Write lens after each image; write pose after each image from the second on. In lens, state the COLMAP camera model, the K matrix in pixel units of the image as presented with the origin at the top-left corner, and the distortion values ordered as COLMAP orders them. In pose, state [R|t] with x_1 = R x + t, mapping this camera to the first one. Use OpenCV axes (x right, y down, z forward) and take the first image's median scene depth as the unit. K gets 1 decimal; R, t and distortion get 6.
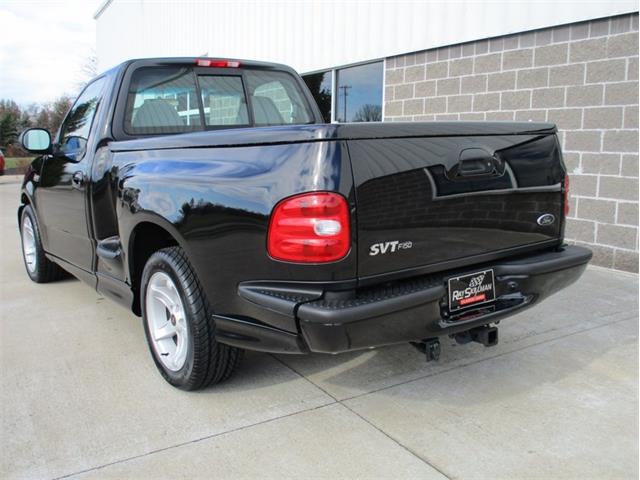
lens RADIAL K [[643.7, 0, 318.4], [0, 643.7, 244.1], [0, 0, 1]] dist [-0.044836, 0.000000]
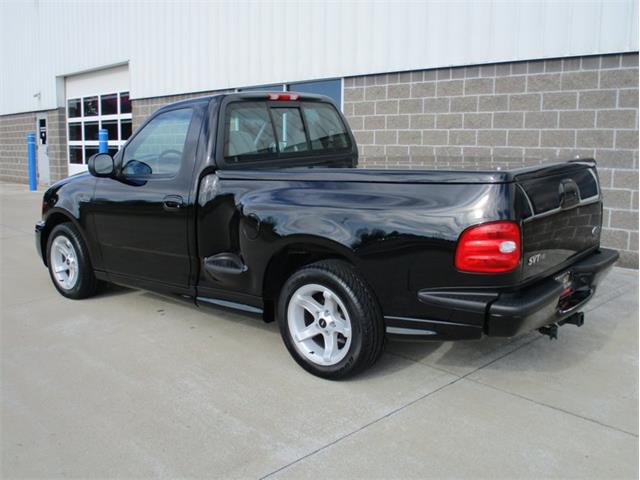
lens RADIAL K [[643.7, 0, 317.3], [0, 643.7, 243.2], [0, 0, 1]] dist [-0.044836, 0.000000]
pose [[0.974115, -0.039899, 0.222506, -0.293707], [0.038359, 0.999201, 0.011241, -0.027475], [-0.222777, -0.002414, 0.974867, -0.104520]]
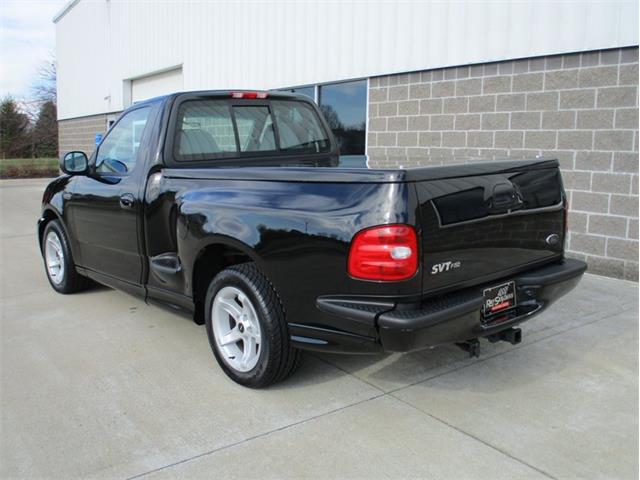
lens RADIAL K [[643.7, 0, 318.6], [0, 643.7, 244.2], [0, 0, 1]] dist [-0.044836, 0.000000]
pose [[0.996581, -0.011036, 0.081887, -0.105946], [0.010883, 0.999938, 0.002305, -0.019978], [-0.081908, -0.001406, 0.996639, -0.099290]]
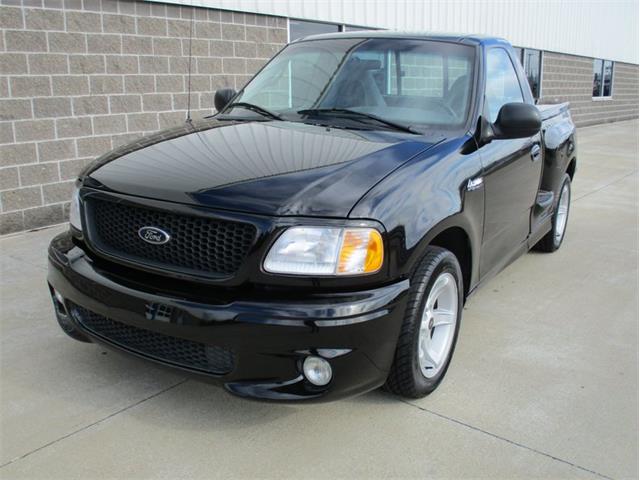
lens RADIAL K [[643.7, 0, 321.0], [0, 643.7, 234.2], [0, 0, 1]] dist [-0.044836, 0.000000]
pose [[-0.370412, -0.214986, 0.903646, -0.919068], [0.153096, 0.945412, 0.287678, -0.248002], [-0.916164, 0.244903, -0.317278, 1.275886]]
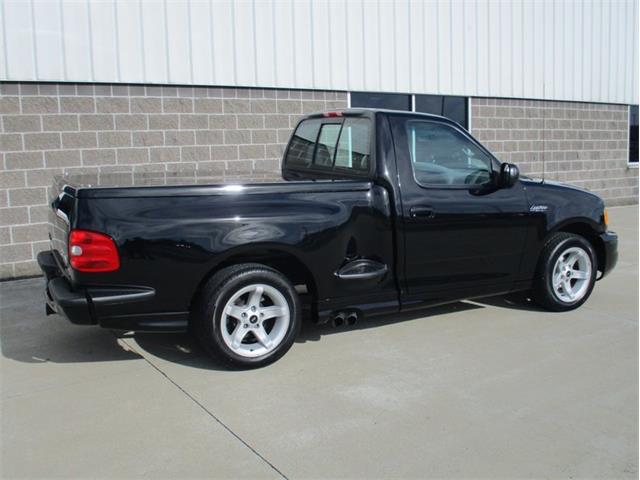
lens RADIAL K [[643.7, 0, 320.8], [0, 643.7, 240.7], [0, 0, 1]] dist [-0.044836, 0.000000]
pose [[-0.070515, -0.147176, 0.986594, -1.125535], [0.182787, 0.970402, 0.157825, -0.206844], [-0.980620, 0.191466, -0.041527, 0.953246]]
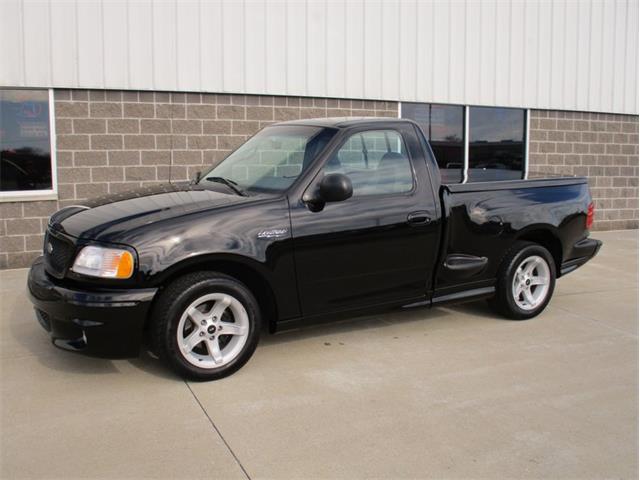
lens RADIAL K [[643.7, 0, 320.7], [0, 643.7, 236.5], [0, 0, 1]] dist [-0.044836, 0.000000]
pose [[0.094477, -0.127545, 0.987323, -1.204053], [0.157374, 0.981202, 0.111696, -0.176555], [-0.983009, 0.144826, 0.112774, 0.801650]]
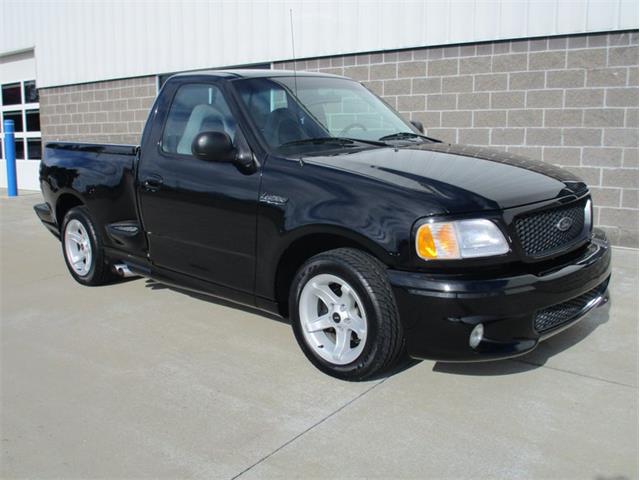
lens RADIAL K [[643.7, 0, 319.8], [0, 643.7, 248.5], [0, 0, 1]] dist [-0.044836, 0.000000]
pose [[0.925558, -0.081843, 0.369654, -0.376968], [0.072975, 0.996612, 0.037936, -0.010647], [-0.371506, -0.008137, 0.928395, -0.078990]]
